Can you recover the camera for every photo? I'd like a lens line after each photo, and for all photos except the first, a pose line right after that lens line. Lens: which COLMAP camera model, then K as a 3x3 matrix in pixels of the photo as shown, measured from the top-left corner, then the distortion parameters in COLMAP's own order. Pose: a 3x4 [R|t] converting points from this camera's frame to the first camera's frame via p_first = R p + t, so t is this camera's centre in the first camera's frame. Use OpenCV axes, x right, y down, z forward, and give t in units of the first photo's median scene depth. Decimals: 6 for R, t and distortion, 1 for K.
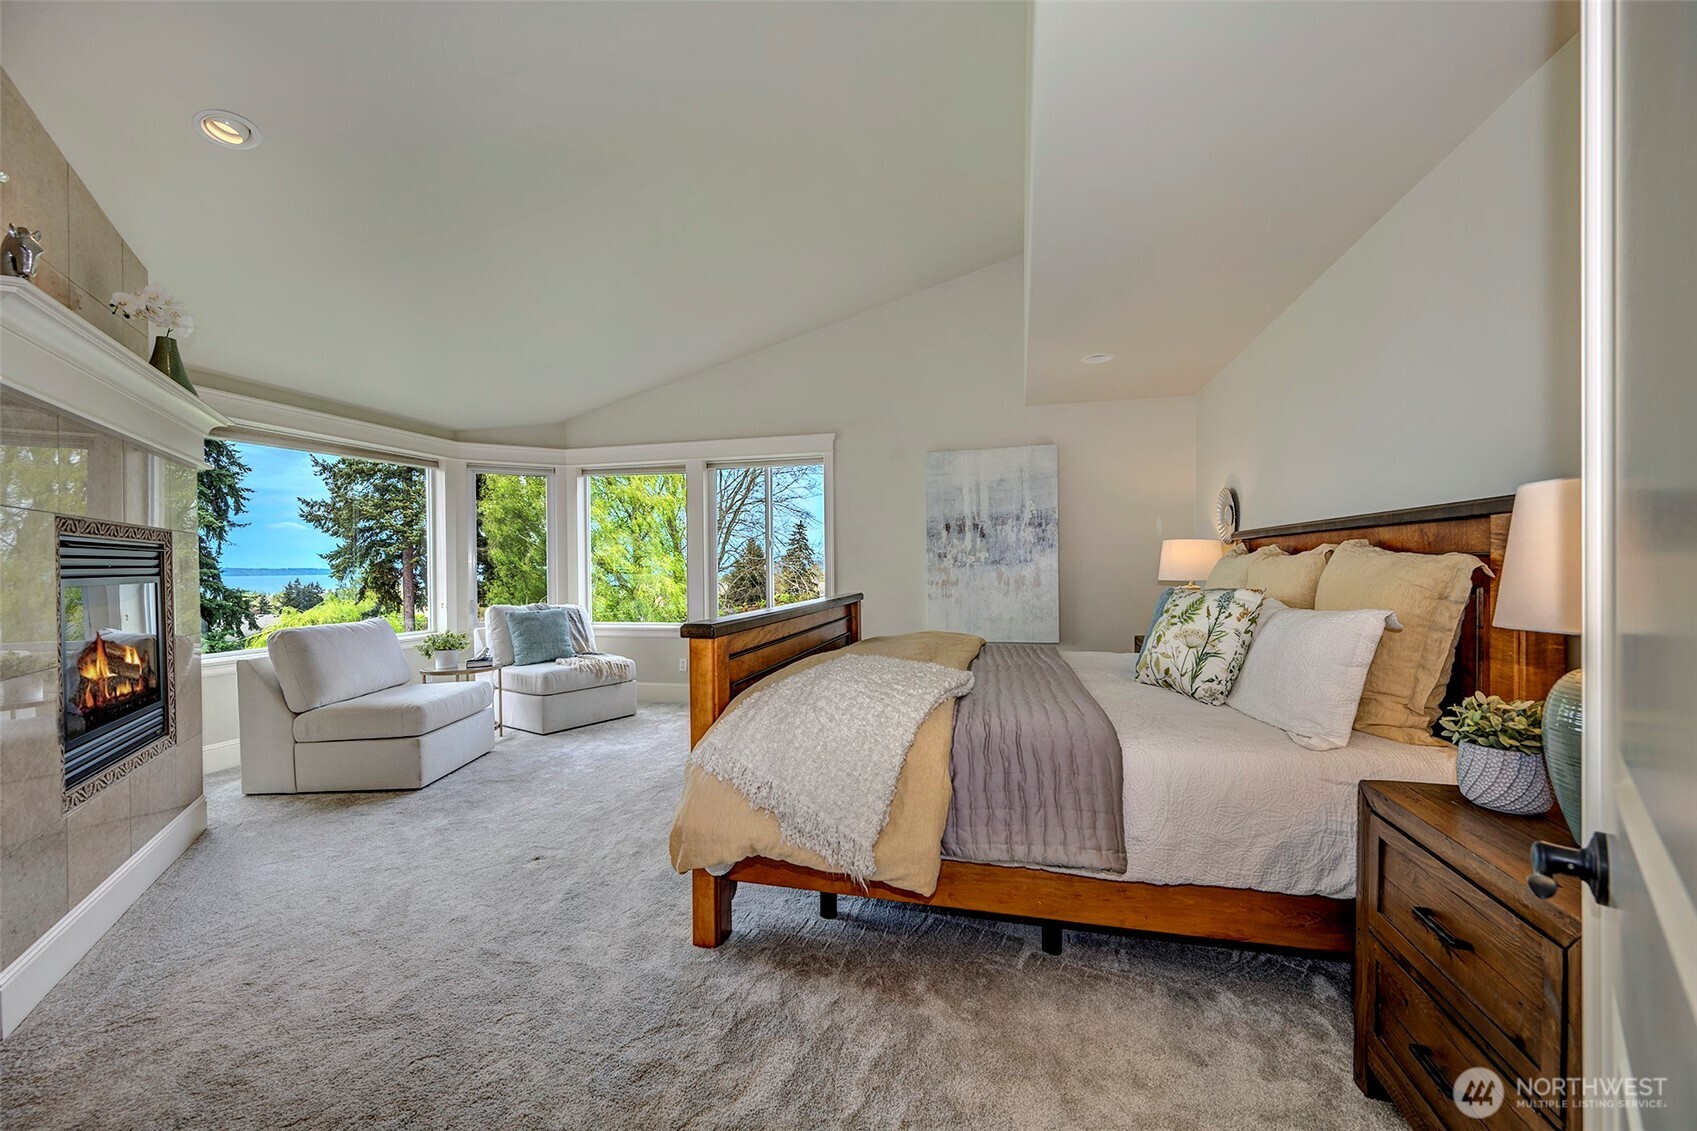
lens RADIAL K [[675.0, 0, 851.2], [0, 675.0, 576.2], [0, 0, 1]] dist [-0.001551, 0.000099]
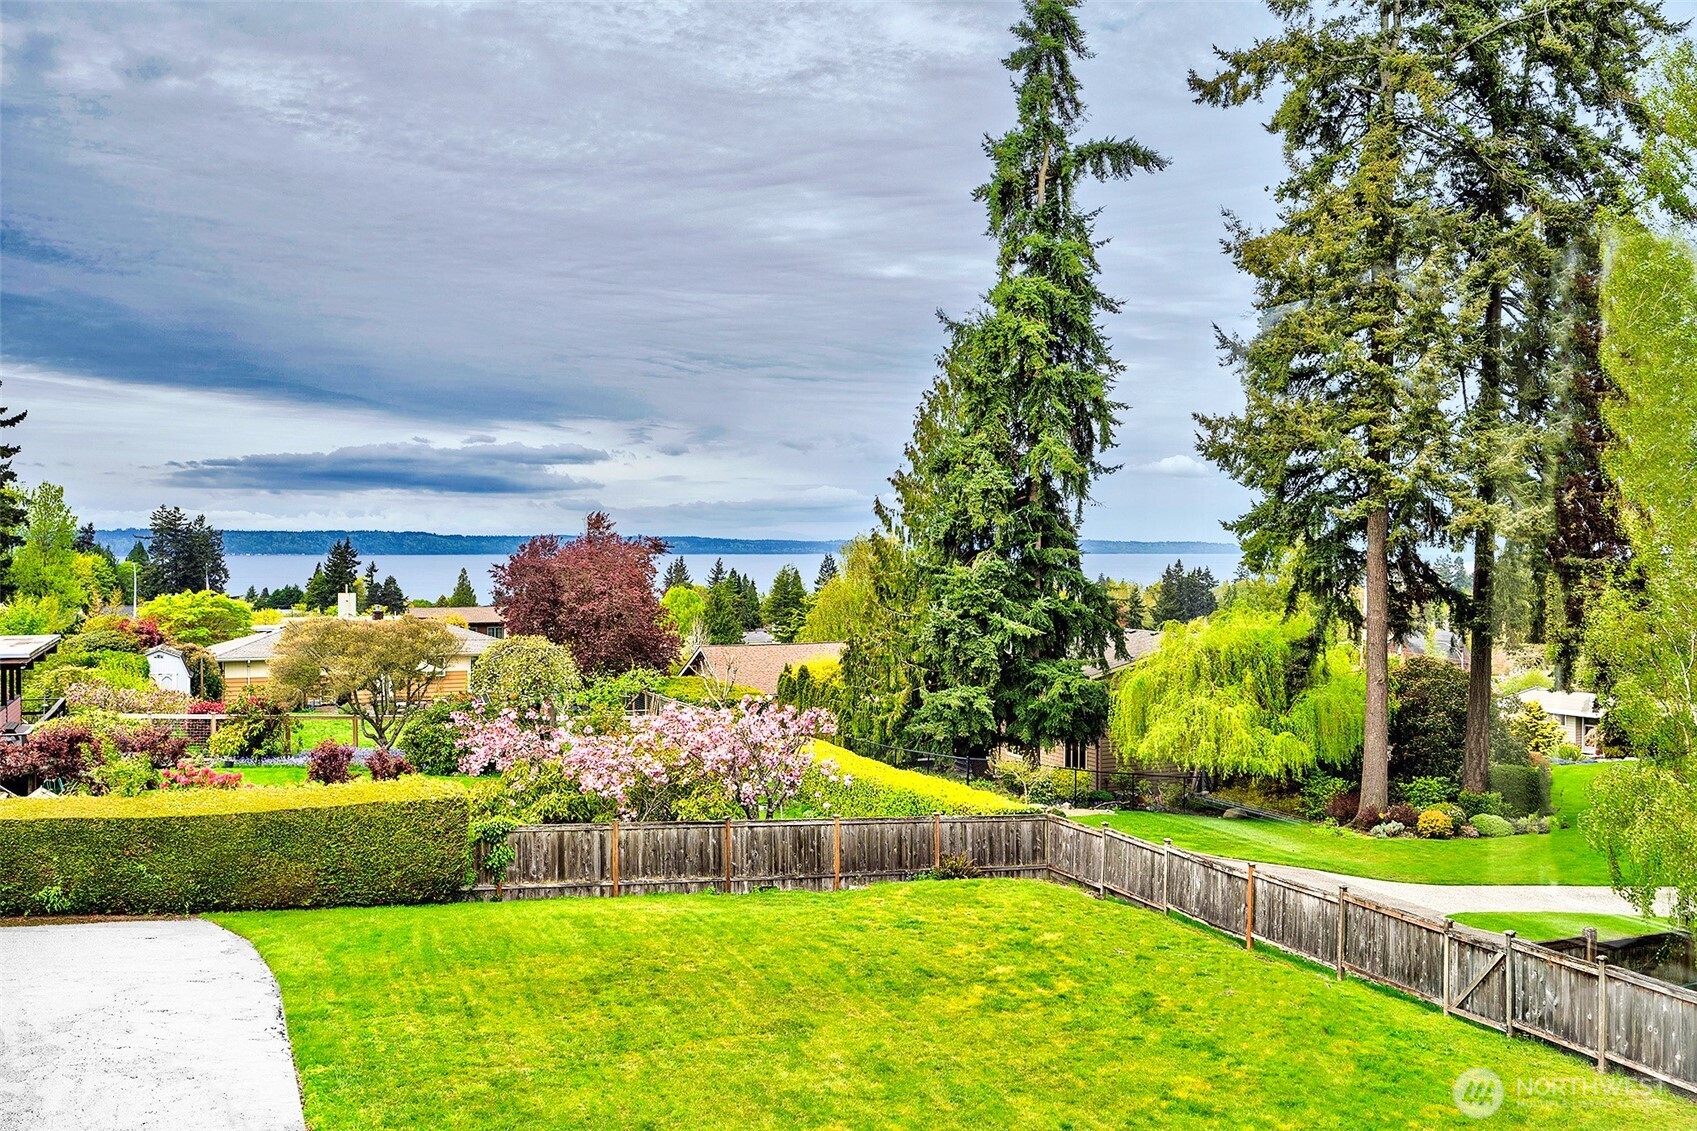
lens RADIAL K [[1435.2, 0, 846.5], [0, 1435.2, 564.8], [0, 0, 1]] dist [0.004973, 0.000783]
pose [[0.610618, 0.021803, -0.791625, -0.093538], [-0.020957, 0.999716, 0.011369, -0.005524], [0.791648, 0.009648, 0.610901, 0.100645]]
